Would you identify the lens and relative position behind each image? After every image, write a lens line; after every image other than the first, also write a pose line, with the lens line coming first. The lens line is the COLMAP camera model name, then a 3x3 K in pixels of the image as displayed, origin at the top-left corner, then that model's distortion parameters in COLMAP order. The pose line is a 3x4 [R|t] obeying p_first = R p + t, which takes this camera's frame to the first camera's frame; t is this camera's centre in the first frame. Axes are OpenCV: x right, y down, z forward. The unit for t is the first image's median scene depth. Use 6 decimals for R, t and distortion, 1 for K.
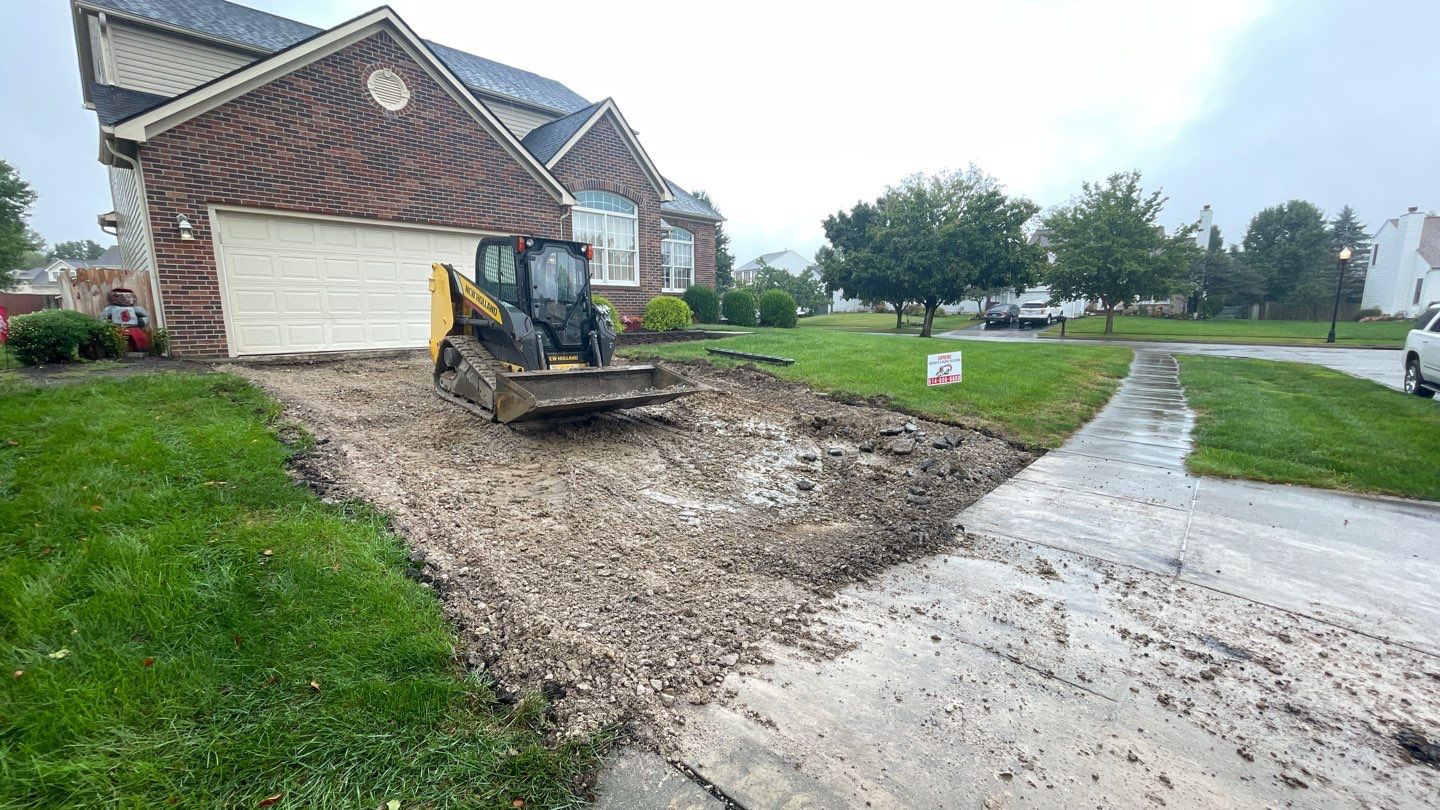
lens RADIAL K [[578.8, 0, 722.9], [0, 578.8, 403.2], [0, 0, 1]] dist [-0.000055, -0.000280]
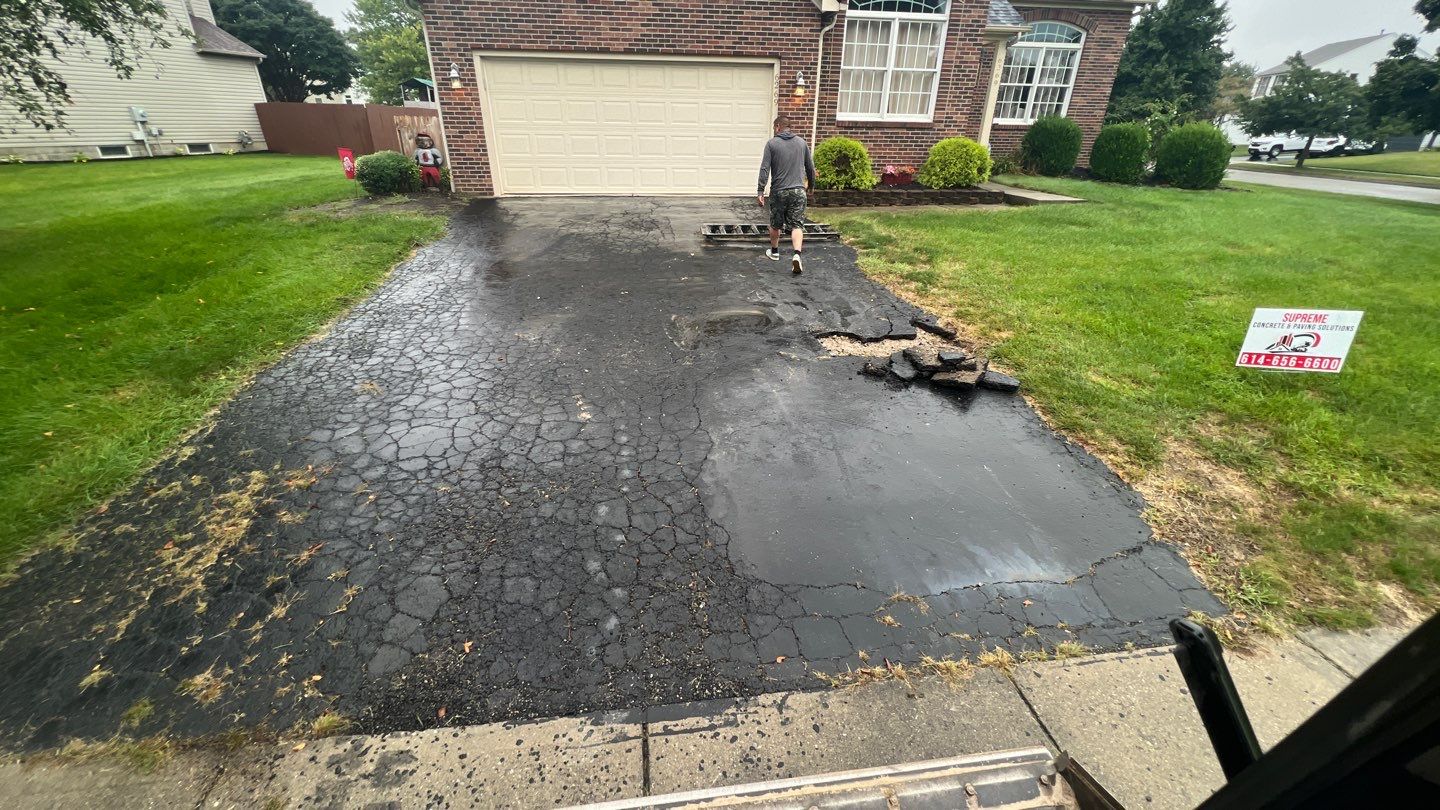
lens RADIAL K [[575.5, 0, 724.6], [0, 575.5, 404.1], [0, 0, 1]] dist [-0.001578, -0.000272]
pose [[0.768743, 0.291623, -0.569201, 0.337588], [-0.116374, 0.938917, 0.323871, -0.123101], [0.628881, -0.182734, 0.755723, 0.349321]]
